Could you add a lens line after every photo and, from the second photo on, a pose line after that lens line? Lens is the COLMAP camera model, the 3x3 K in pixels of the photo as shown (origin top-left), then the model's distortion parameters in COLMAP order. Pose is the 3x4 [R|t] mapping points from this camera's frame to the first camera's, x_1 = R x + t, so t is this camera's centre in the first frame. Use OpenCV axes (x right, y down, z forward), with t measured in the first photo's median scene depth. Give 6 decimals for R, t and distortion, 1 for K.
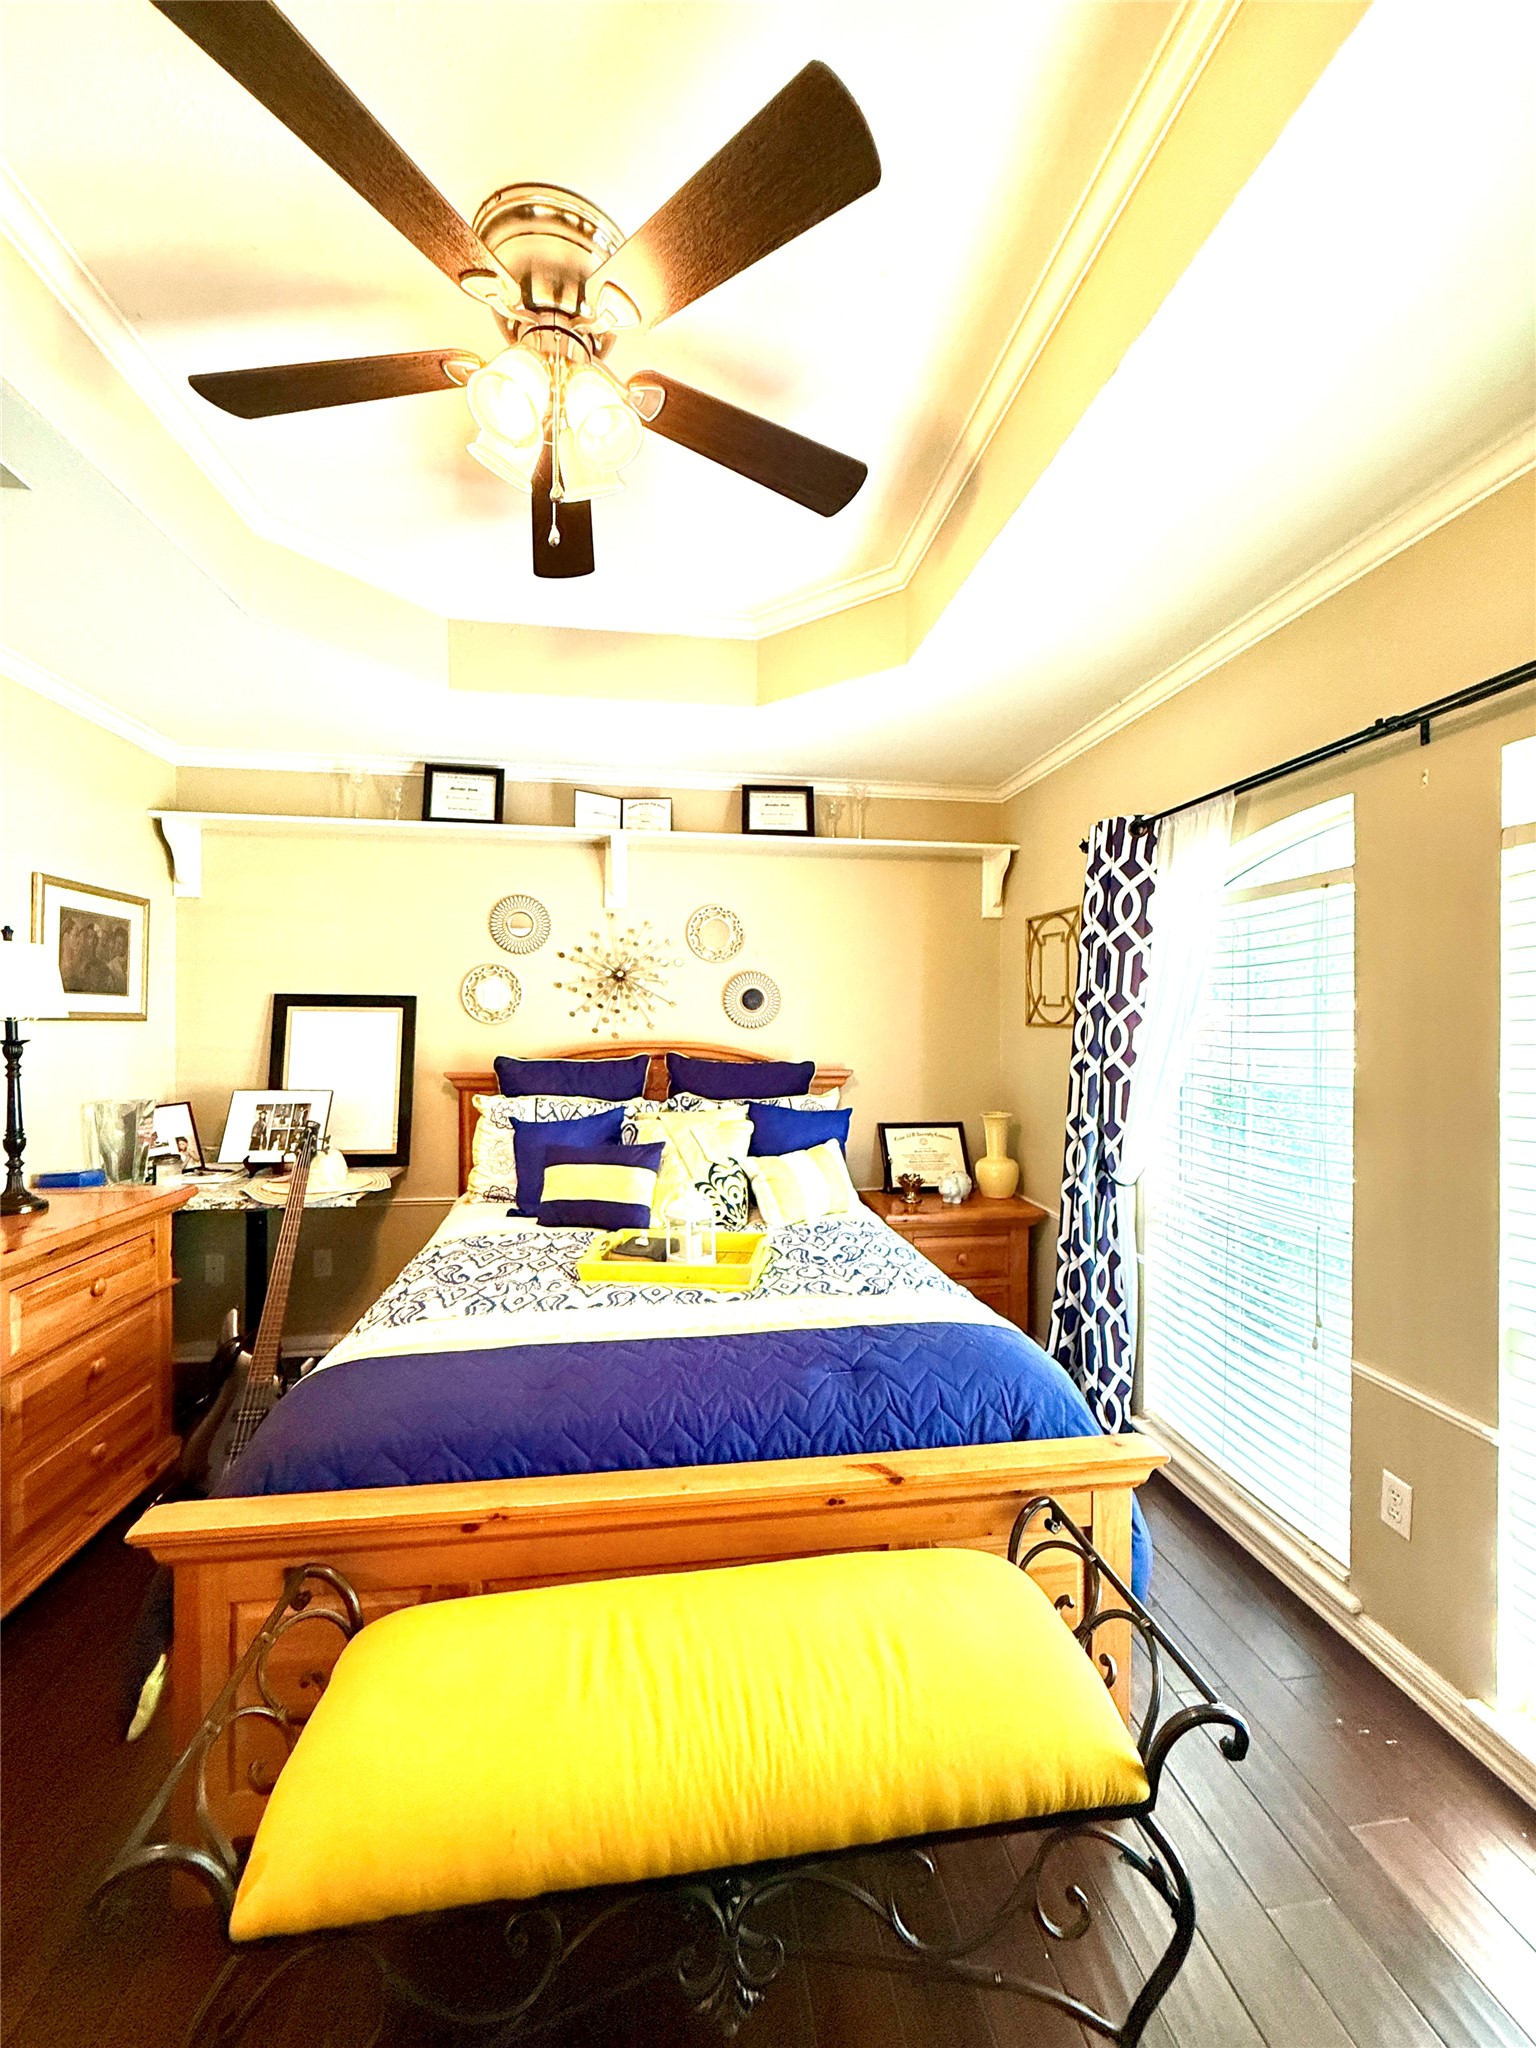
lens RADIAL K [[819.0, 0, 767.9], [0, 819.0, 1021.3], [0, 0, 1]] dist [-0.001441, 0.001012]
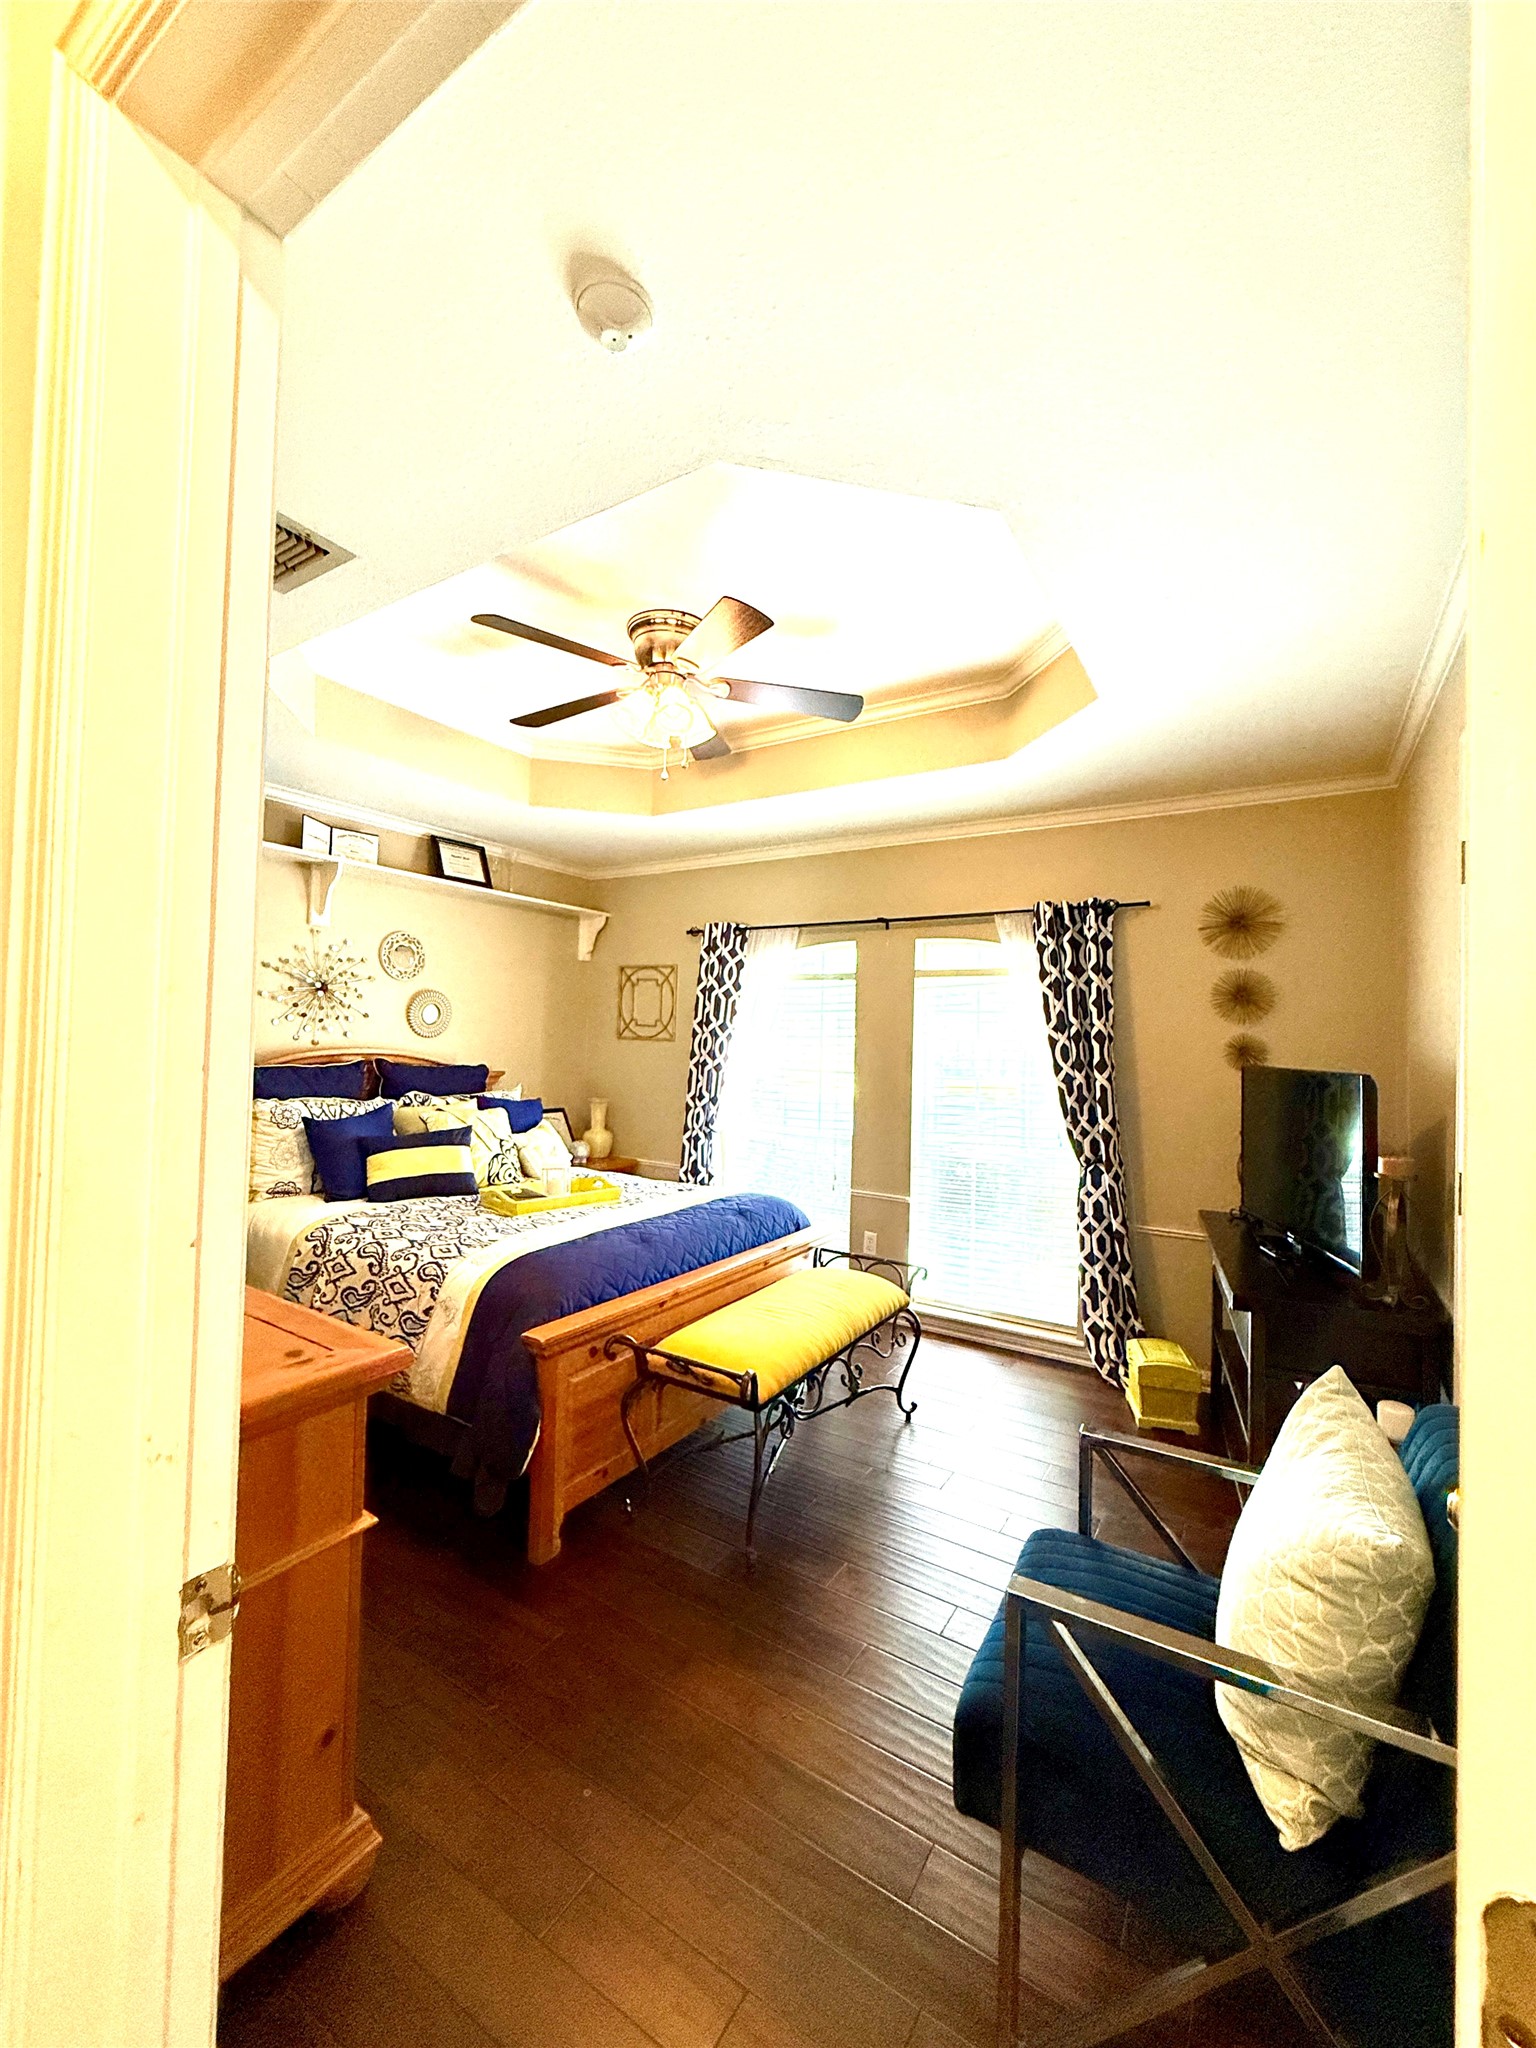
lens RADIAL K [[819.0, 0, 774.4], [0, 819.0, 1020.2], [0, 0, 1]] dist [-0.001441, 0.001012]
pose [[0.641018, 0.029273, 0.766968, -0.848895], [-0.021664, 0.999564, -0.020044, -0.005527], [-0.767220, -0.003767, 0.641373, -0.213833]]
